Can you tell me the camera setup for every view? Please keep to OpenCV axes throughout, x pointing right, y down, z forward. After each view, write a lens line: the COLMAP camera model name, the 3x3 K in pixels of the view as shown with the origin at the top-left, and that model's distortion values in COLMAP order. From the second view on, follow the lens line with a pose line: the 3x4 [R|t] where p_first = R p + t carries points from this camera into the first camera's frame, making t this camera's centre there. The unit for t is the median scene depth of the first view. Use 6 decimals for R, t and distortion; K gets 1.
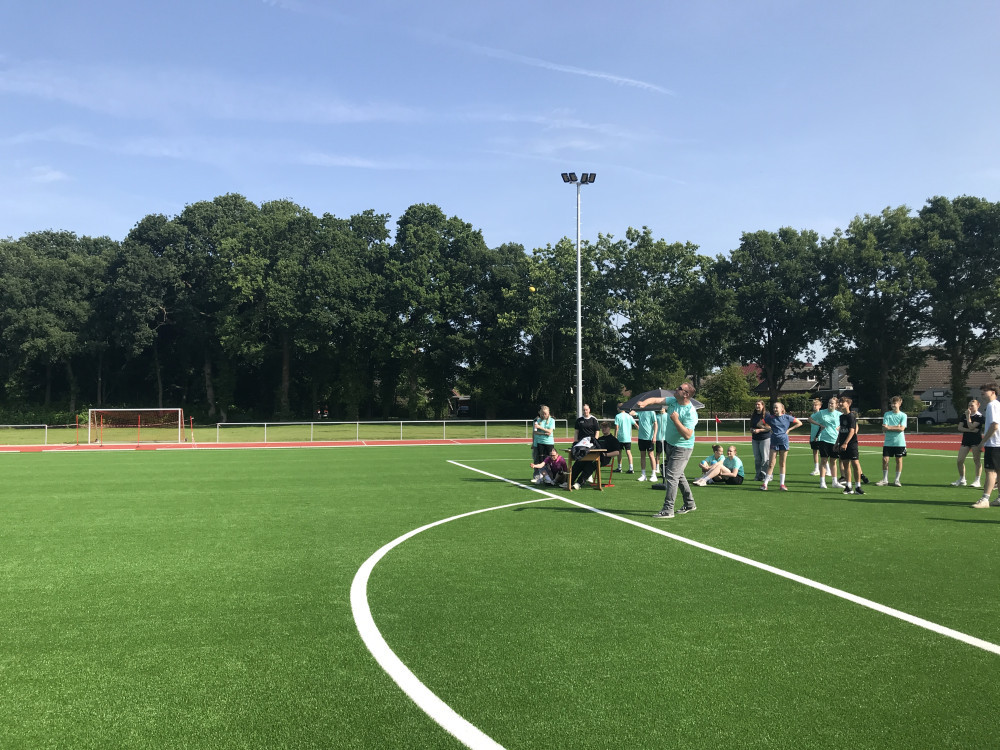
lens RADIAL K [[812.6, 0, 483.8], [0, 812.6, 411.3], [0, 0, 1]] dist [0.039938, -0.013469]
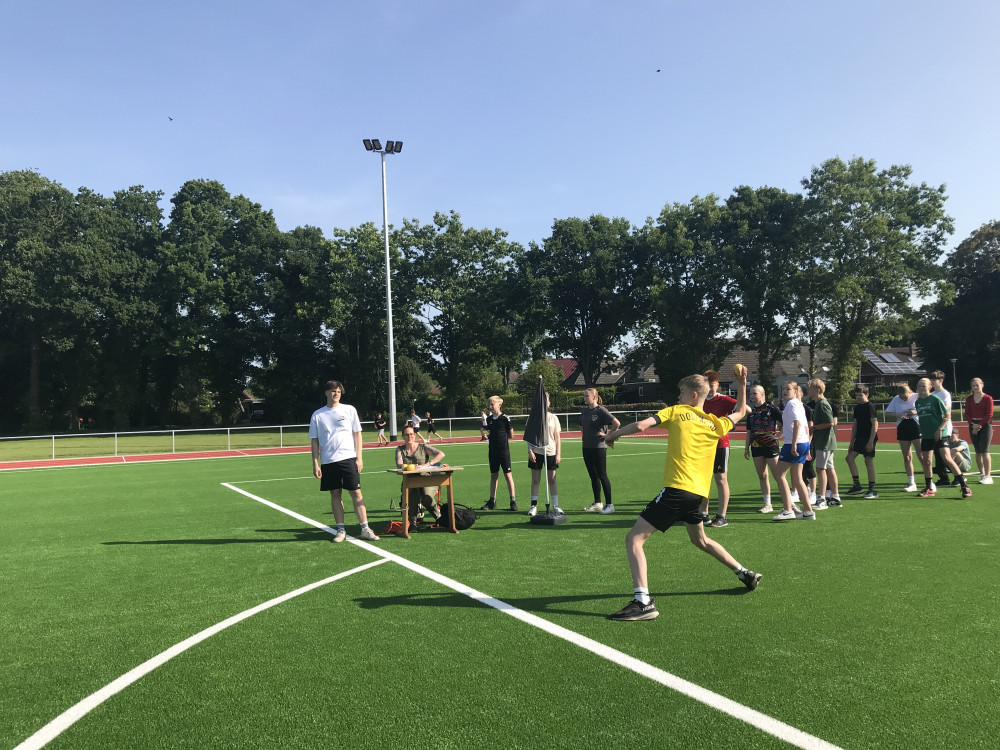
lens RADIAL K [[800.8, 0, 499.8], [0, 800.8, 405.0], [0, 0, 1]] dist [-0.004196, -0.007008]
pose [[0.965525, -0.028901, 0.258703, 0.005125], [0.031441, 0.999489, -0.005686, 0.001429], [-0.258406, 0.013623, 0.965940, 0.107710]]
